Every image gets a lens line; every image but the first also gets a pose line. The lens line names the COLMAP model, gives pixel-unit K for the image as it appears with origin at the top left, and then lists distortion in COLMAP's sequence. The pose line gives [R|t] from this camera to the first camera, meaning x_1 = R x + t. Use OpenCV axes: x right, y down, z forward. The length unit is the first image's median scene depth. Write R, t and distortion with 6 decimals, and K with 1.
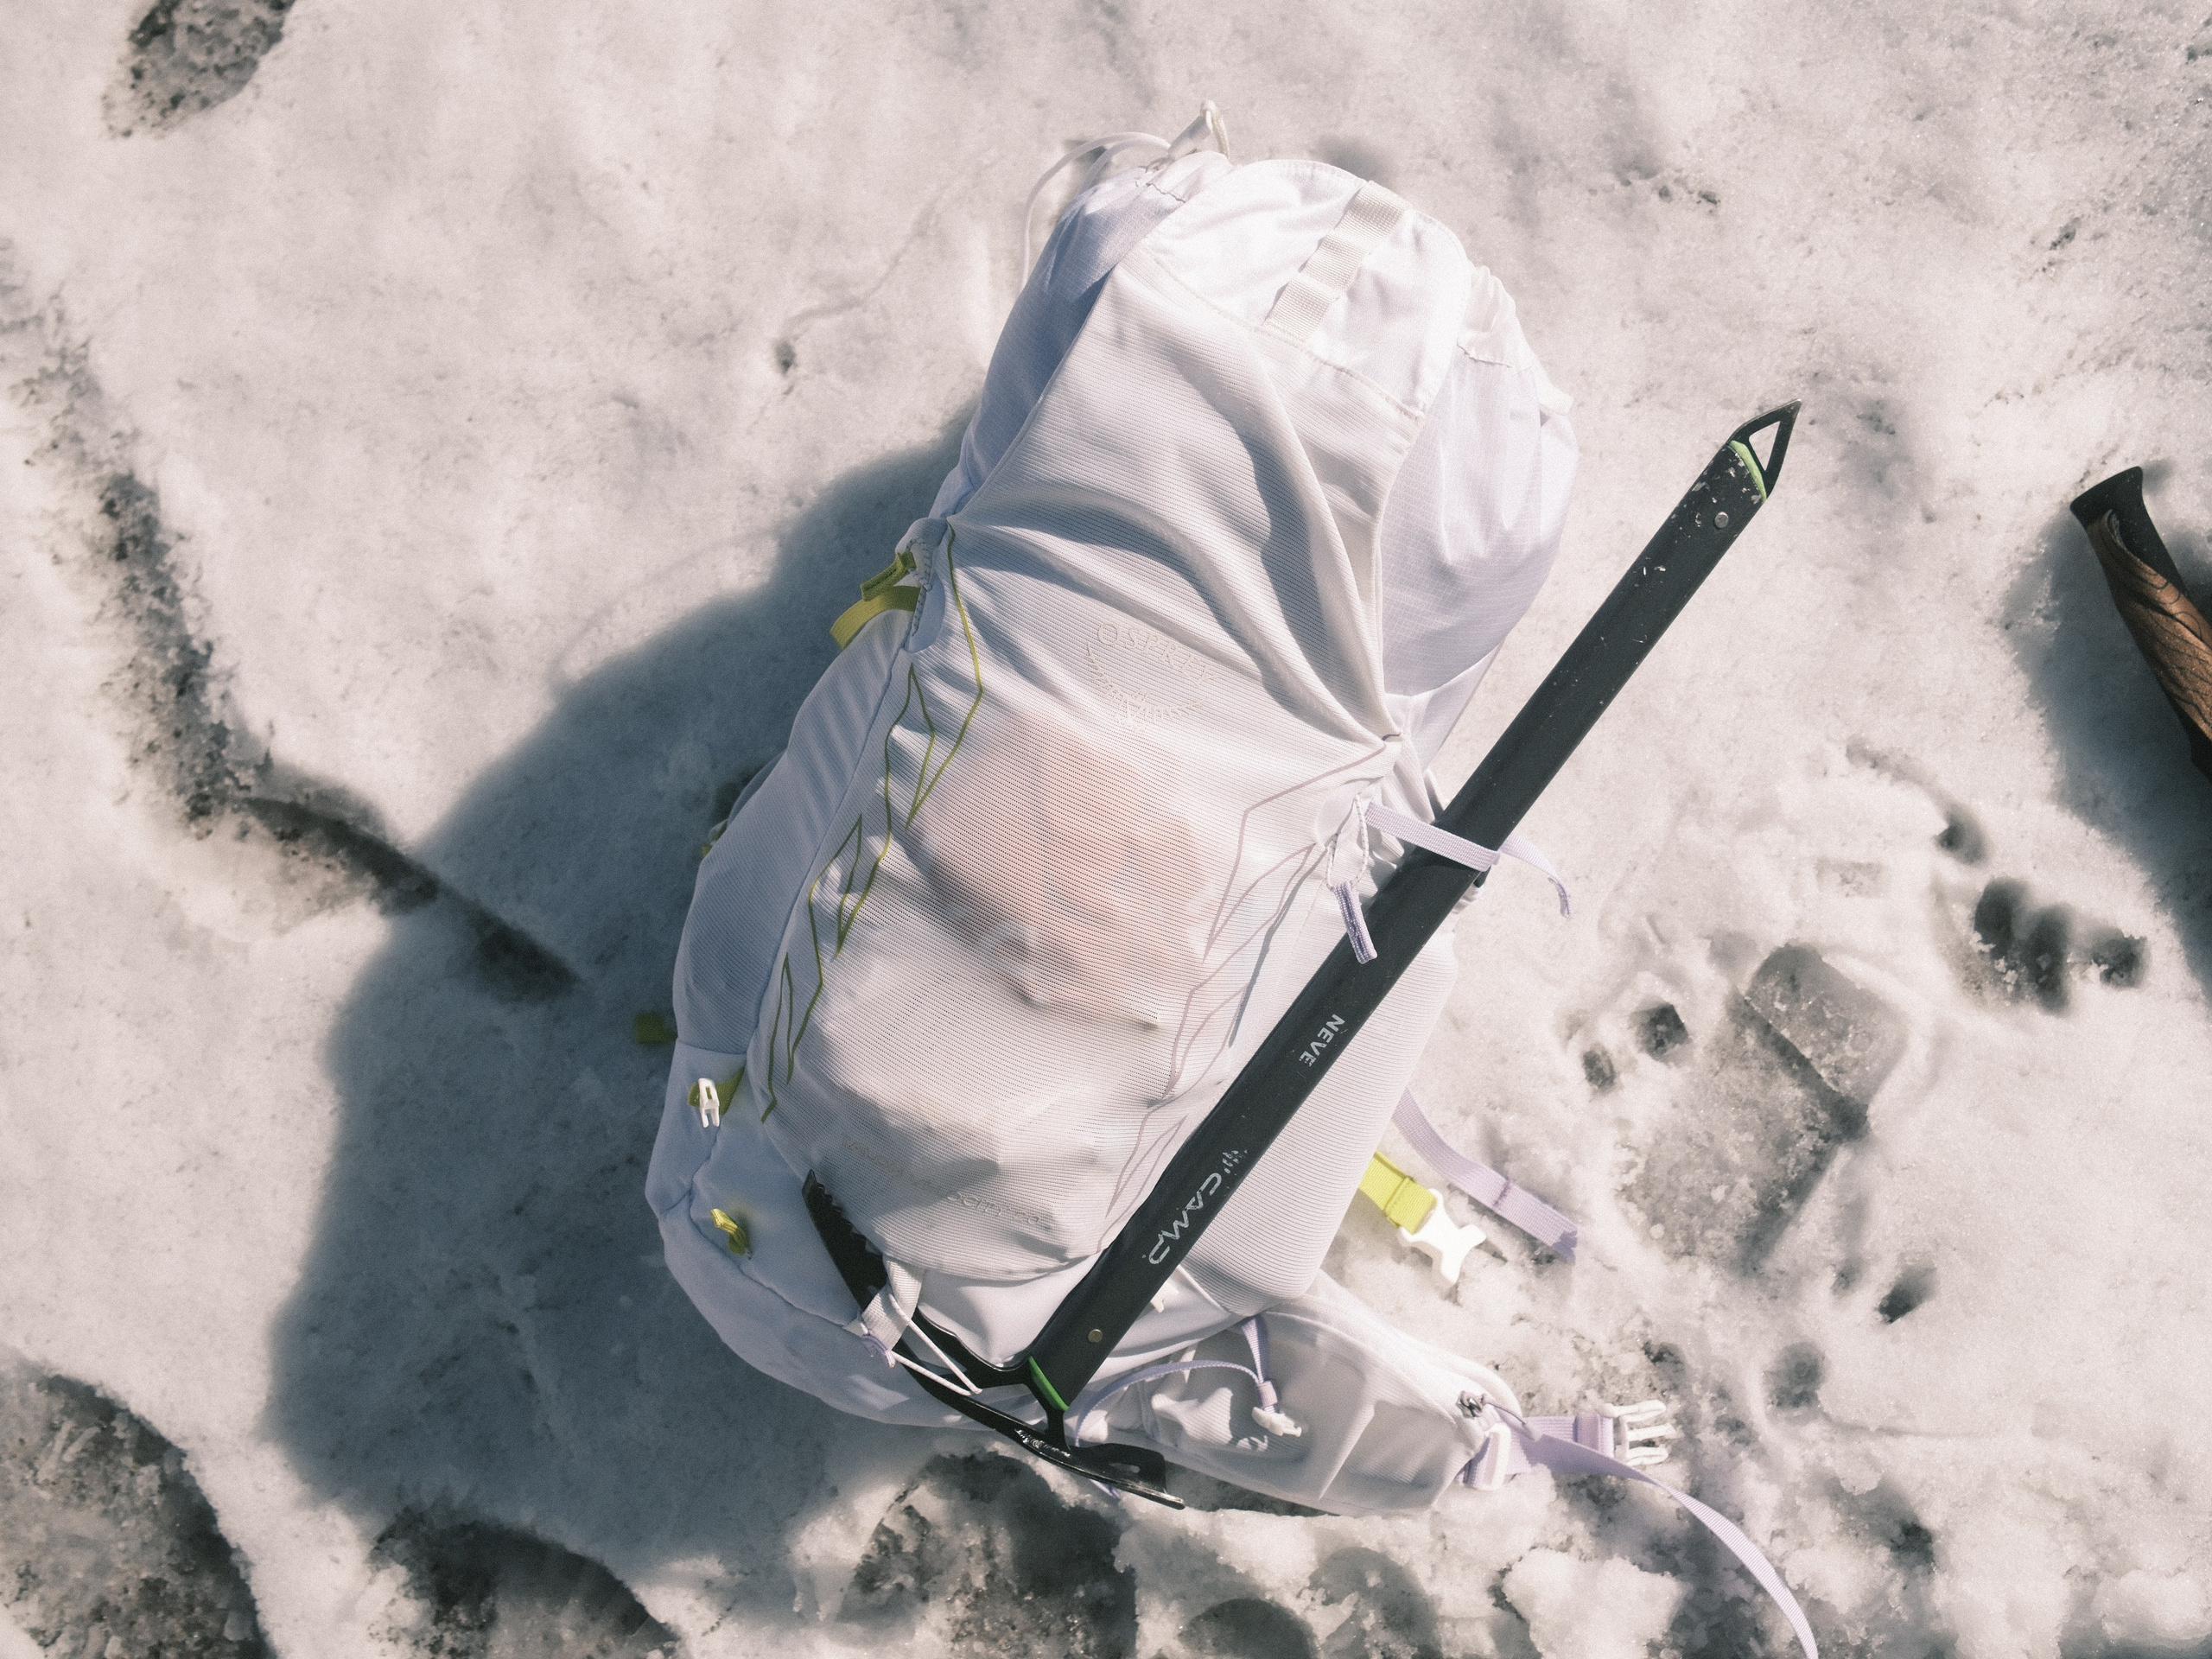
lens RADIAL K [[2436.2, 0, 1106.0], [0, 2436.2, 829.5], [0, 0, 1]] dist [-0.049340, 0.125494]
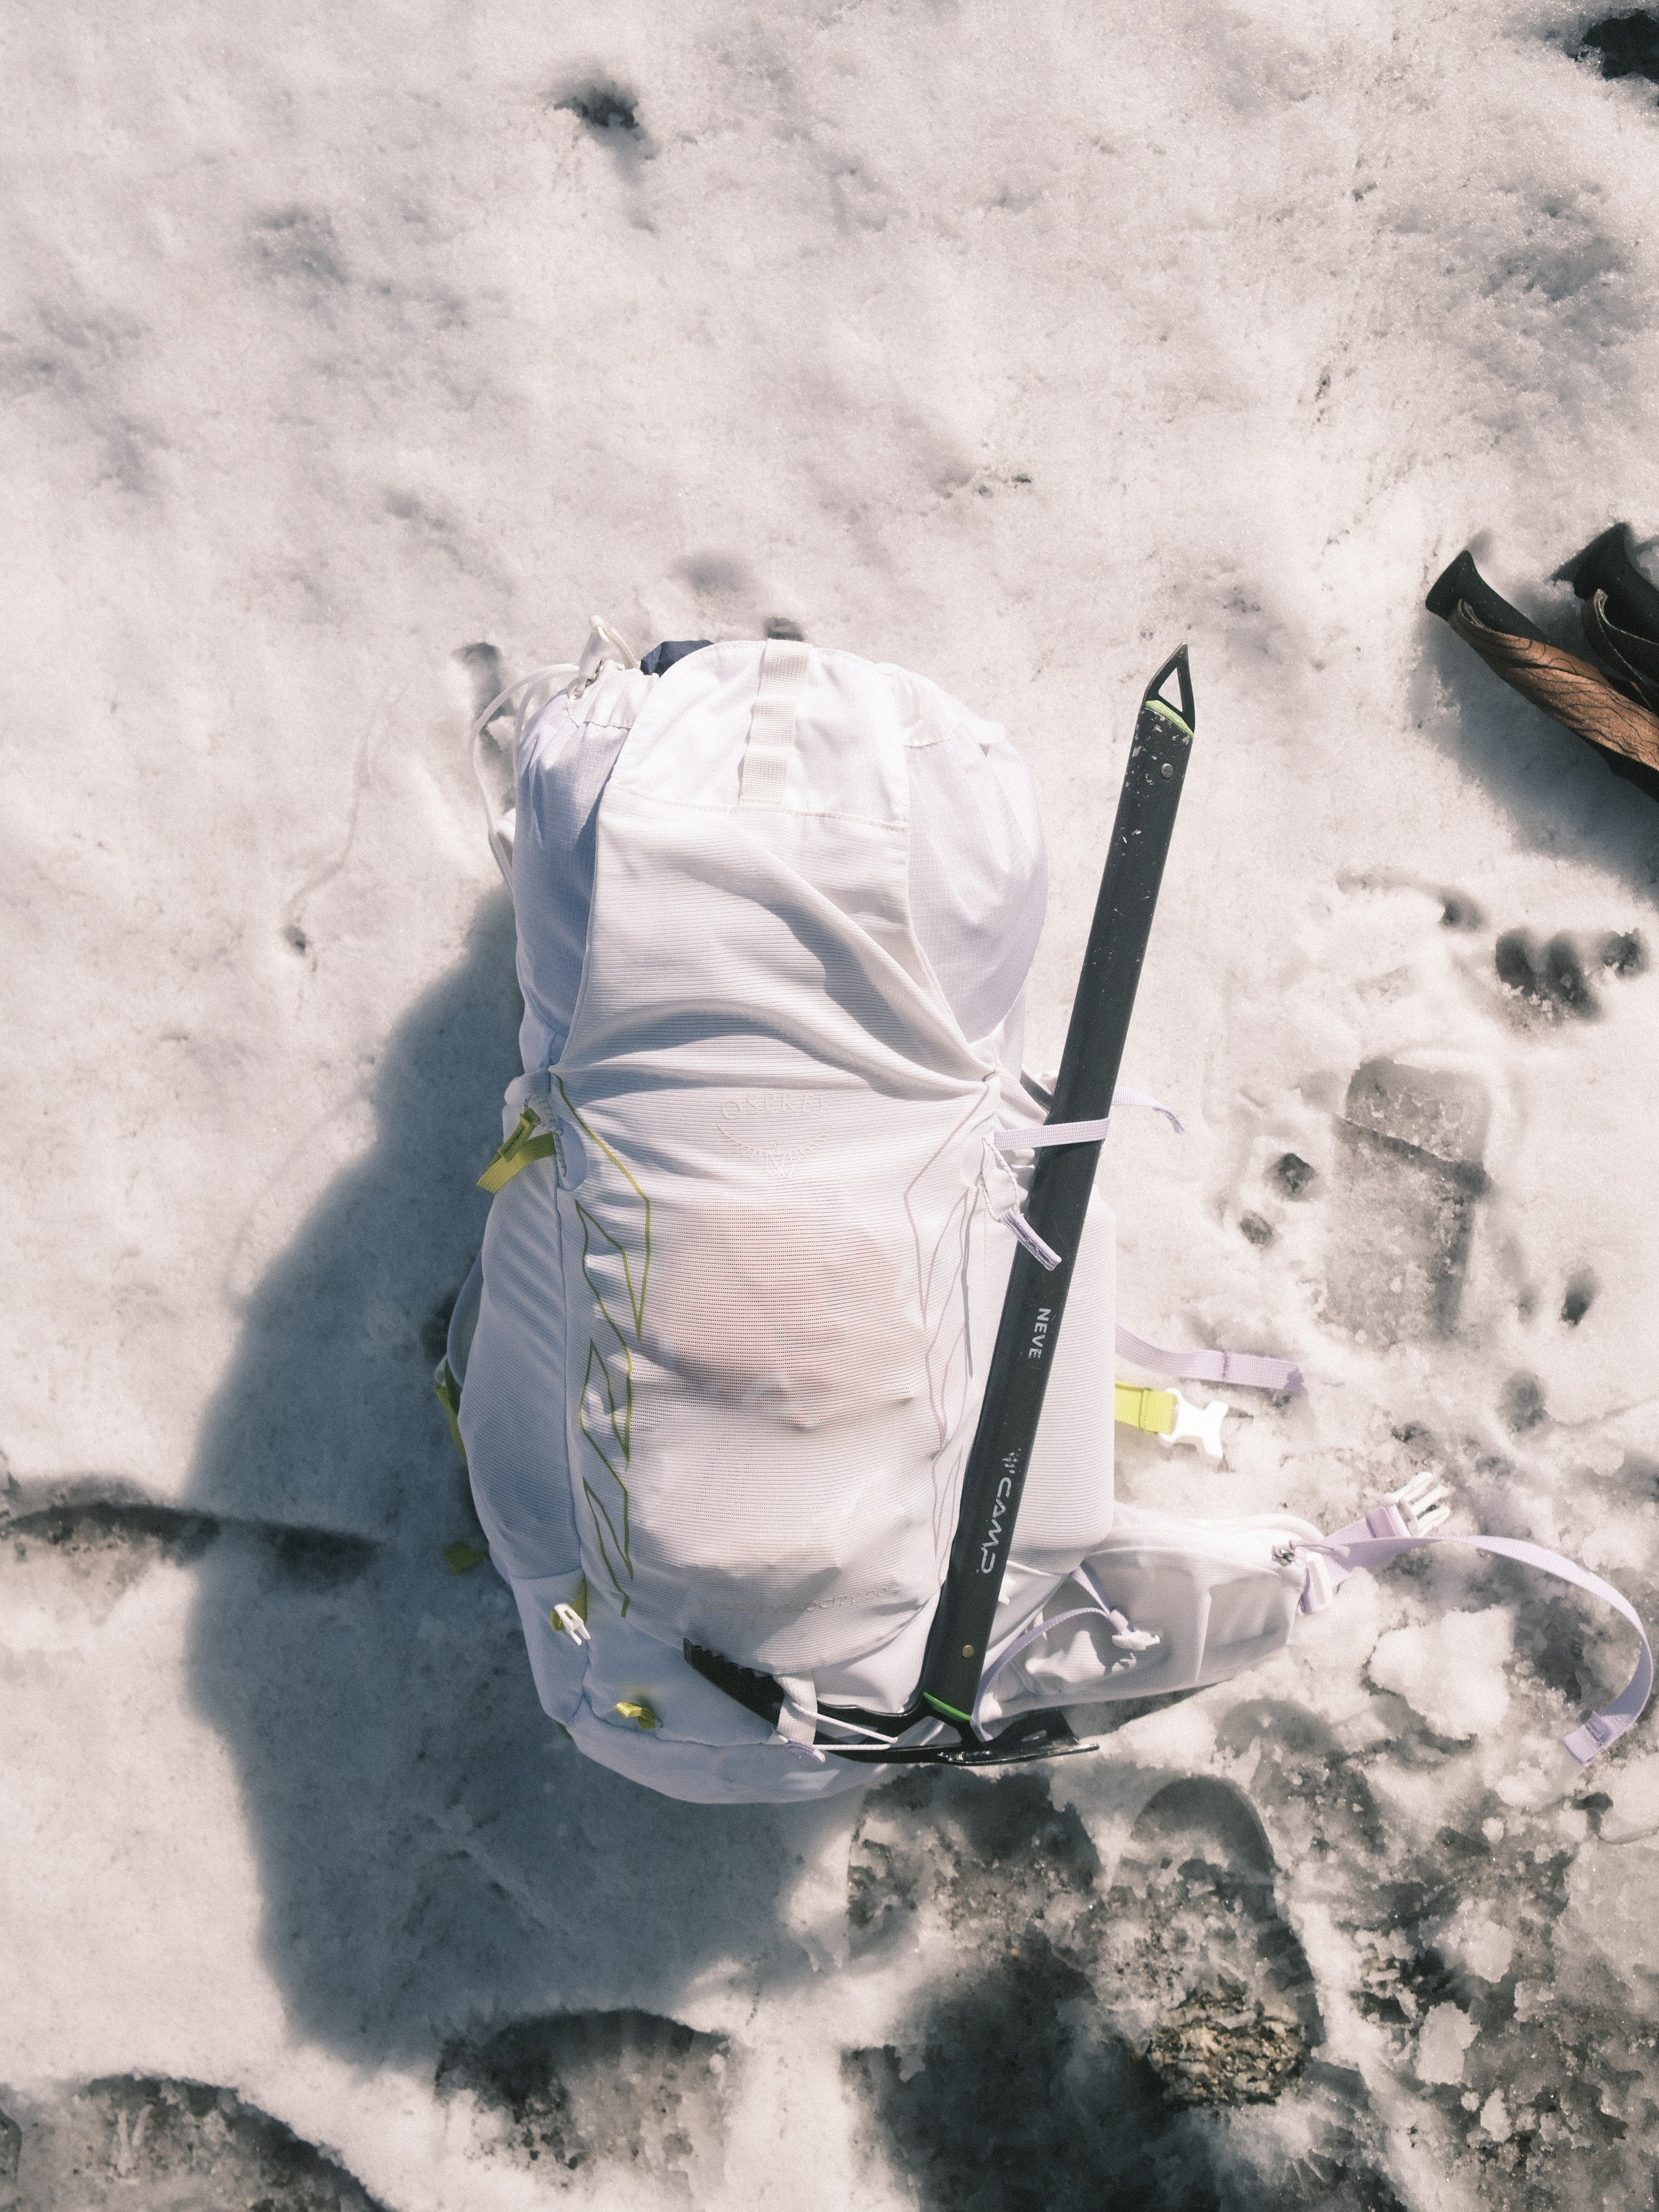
lens RADIAL K [[2436.1, 0, 838.9], [0, 2436.1, 1101.4], [0, 0, 1]] dist [-0.049340, 0.125494]
pose [[0.900469, -0.428679, 0.073414, -0.029800], [0.423480, 0.902663, 0.076573, -0.126698], [-0.099093, -0.037863, 0.994358, -0.104170]]
